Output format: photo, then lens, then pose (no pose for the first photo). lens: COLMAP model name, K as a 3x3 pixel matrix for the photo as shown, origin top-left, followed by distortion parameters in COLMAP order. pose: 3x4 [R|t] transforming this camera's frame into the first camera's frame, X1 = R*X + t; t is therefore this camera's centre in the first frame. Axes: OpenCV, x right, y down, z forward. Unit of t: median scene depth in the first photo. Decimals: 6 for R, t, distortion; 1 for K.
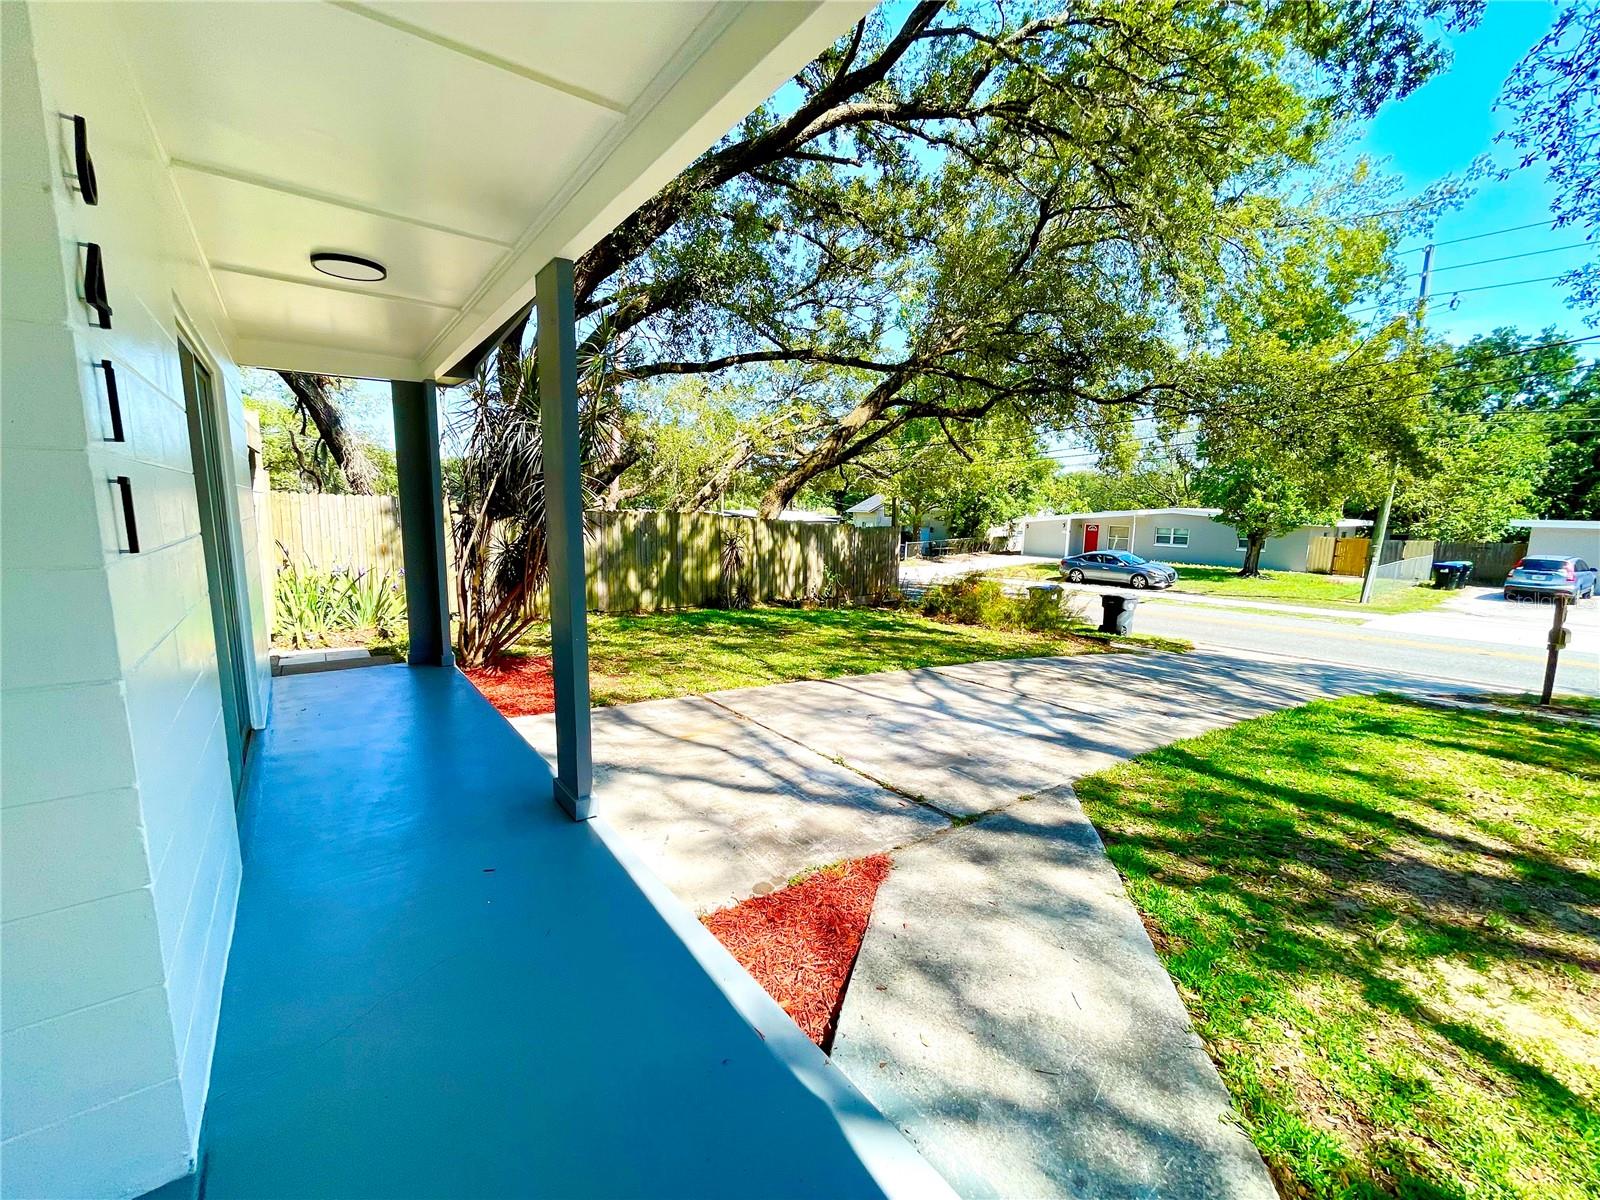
lens RADIAL K [[650.1, 0, 790.3], [0, 650.1, 602.2], [0, 0, 1]] dist [-0.000624, 0.000214]
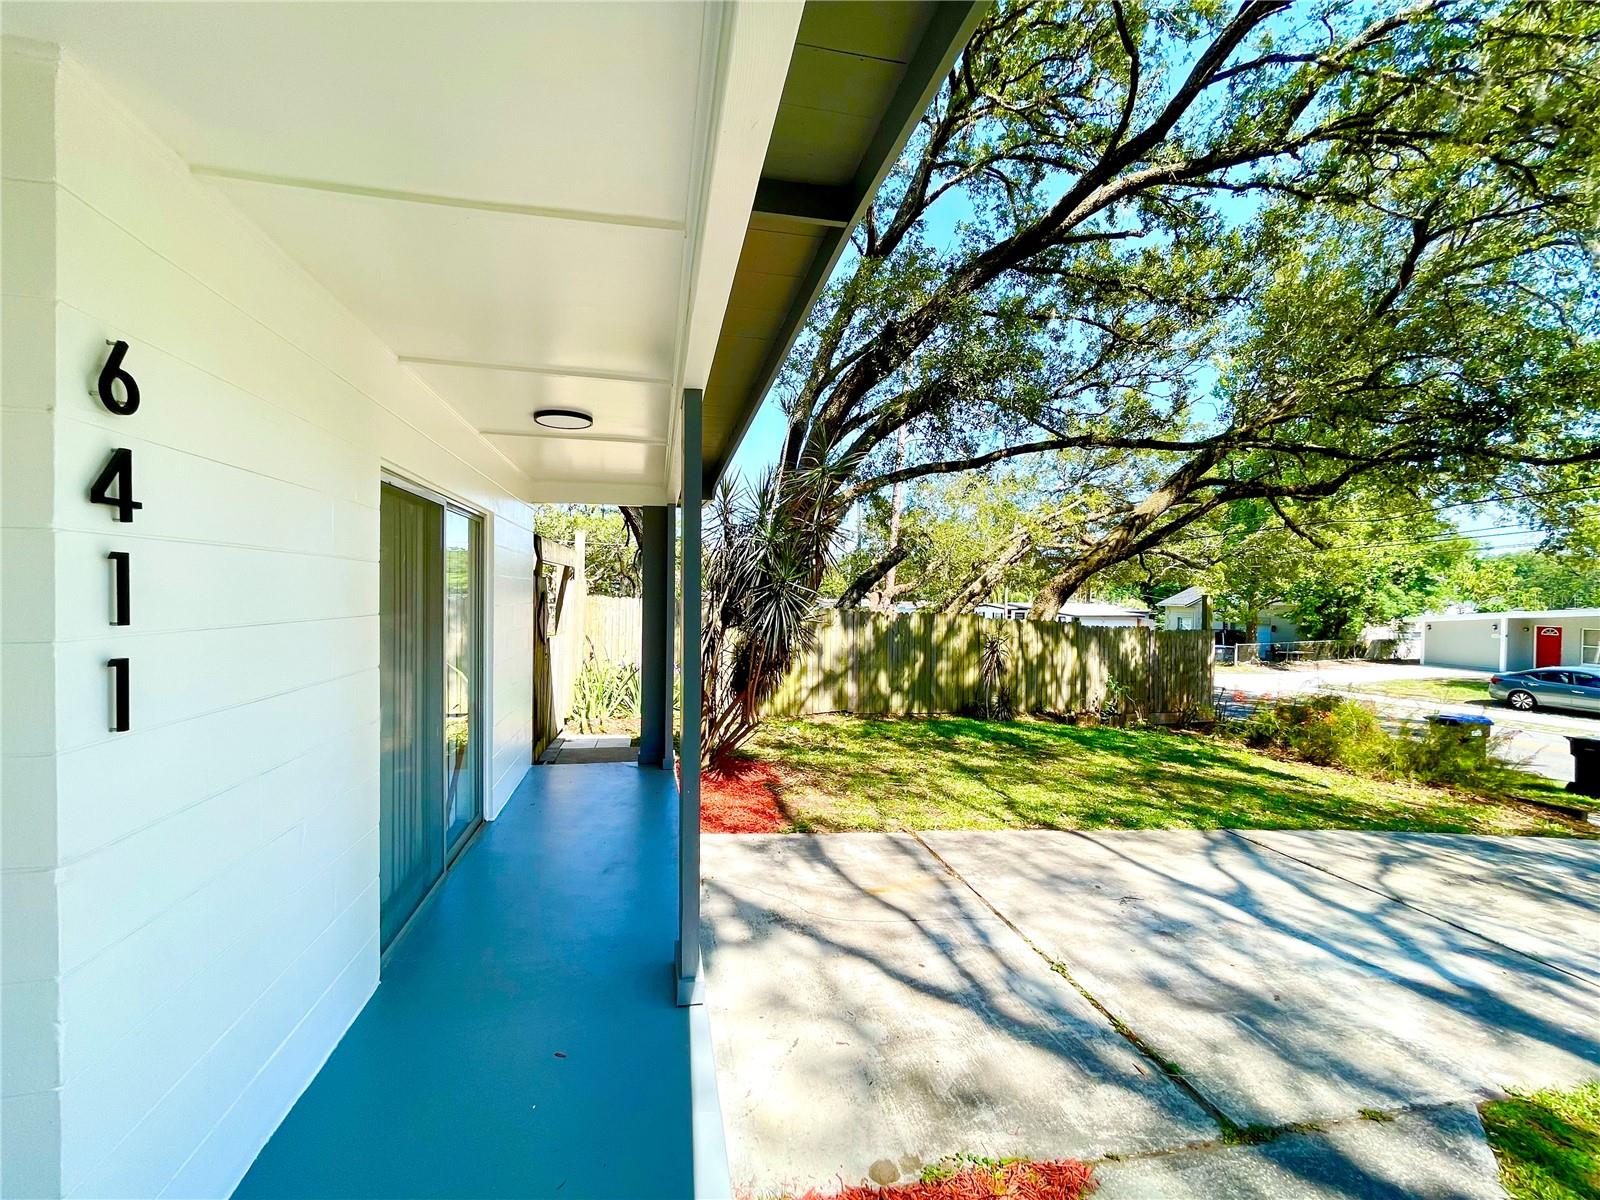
lens RADIAL K [[650.1, 0, 790.3], [0, 650.1, 602.2], [0, 0, 1]] dist [-0.000624, 0.000214]
pose [[0.907058, 0.003180, -0.420993, 0.037825], [-0.061291, 0.990315, -0.124576, -0.021539], [0.416520, 0.138801, 0.898468, 0.048588]]
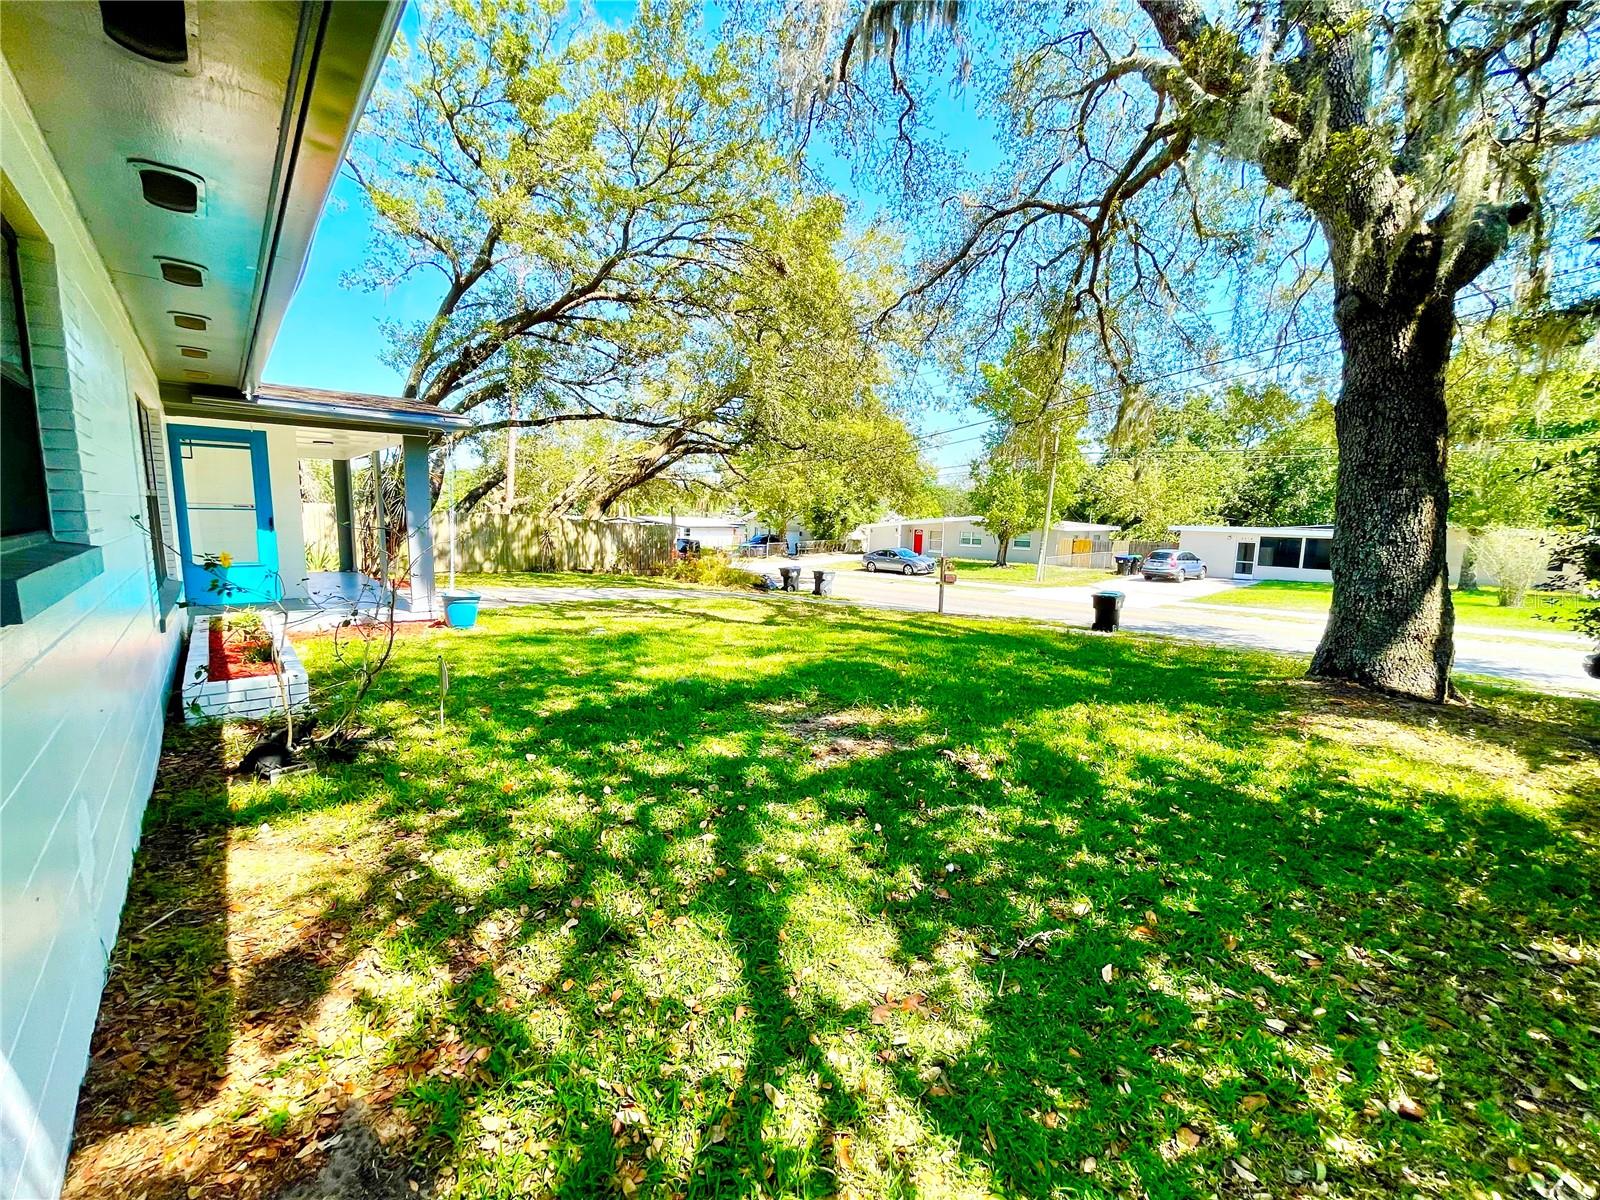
lens RADIAL K [[657.7, 0, 778.6], [0, 657.7, 602.5], [0, 0, 1]] dist [-0.000477, 0.000026]
pose [[0.998675, -0.002132, 0.051408, 0.420761], [0.002811, 0.999910, -0.013150, 0.108178], [-0.051375, 0.013277, 0.998591, -0.697758]]
